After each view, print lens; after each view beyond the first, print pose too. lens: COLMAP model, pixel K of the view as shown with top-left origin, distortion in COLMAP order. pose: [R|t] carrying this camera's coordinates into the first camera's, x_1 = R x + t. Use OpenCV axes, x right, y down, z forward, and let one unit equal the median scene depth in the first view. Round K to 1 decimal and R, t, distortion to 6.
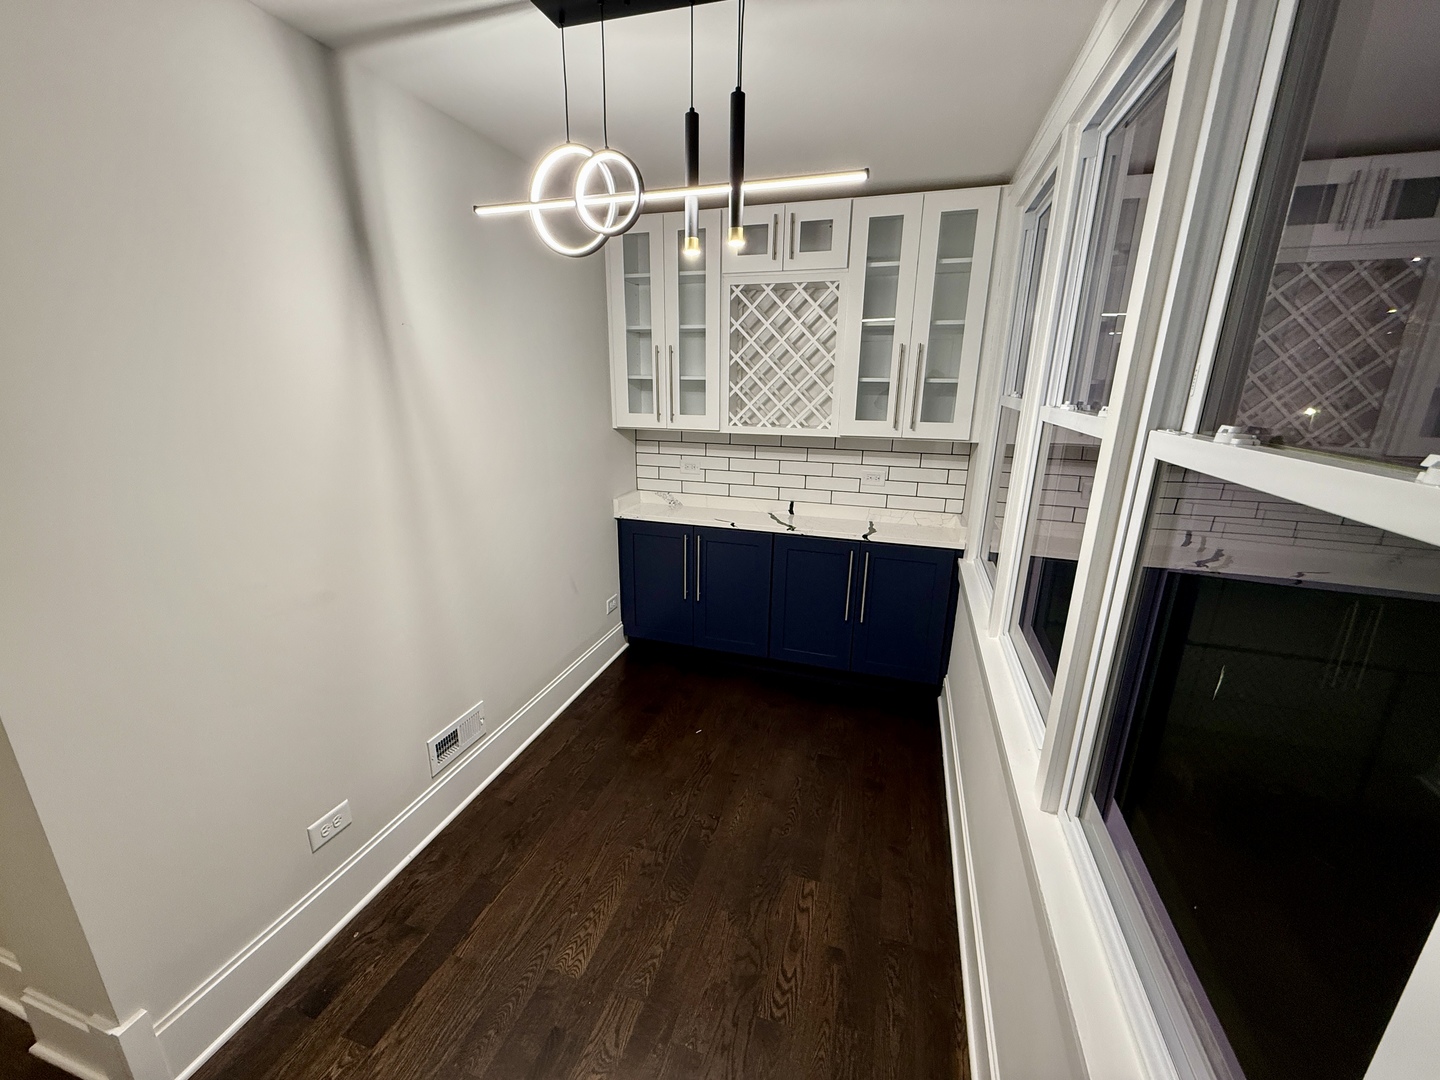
lens RADIAL K [[573.3, 0, 716.4], [0, 573.3, 542.3], [0, 0, 1]] dist [0.000905, 0.000153]
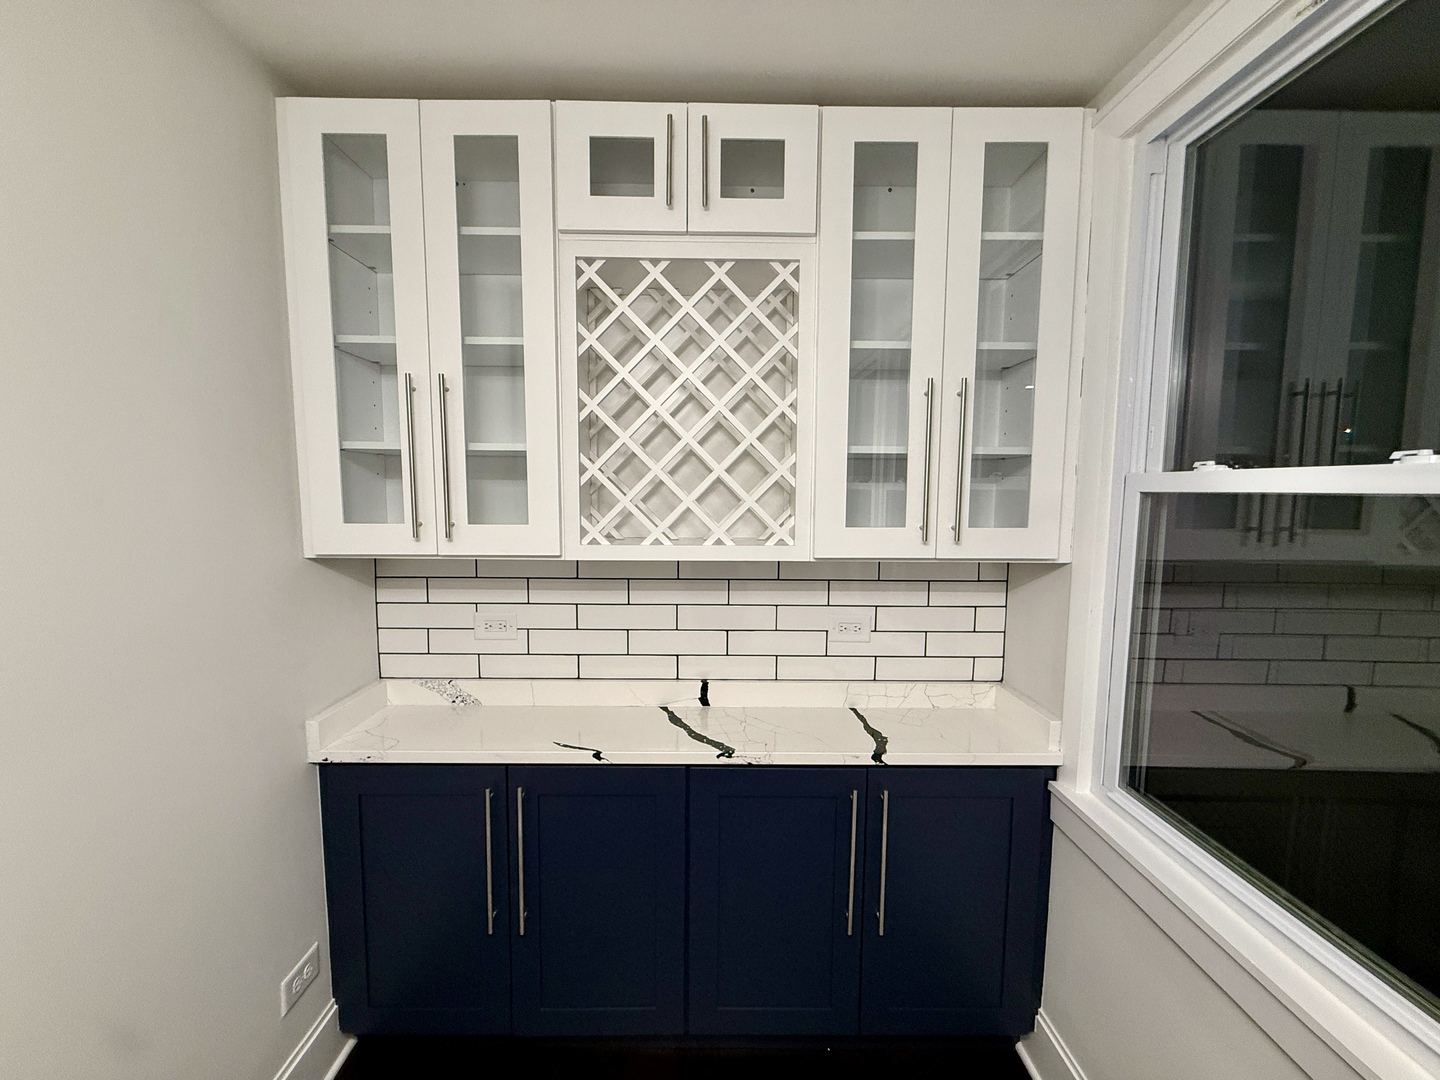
lens RADIAL K [[573.3, 0, 716.4], [0, 573.3, 542.3], [0, 0, 1]] dist [0.000905, 0.000153]
pose [[0.949196, -0.032020, 0.313052, -0.020019], [0.089790, 0.981012, -0.171908, -0.114660], [-0.301603, 0.191284, 0.934048, 0.527036]]
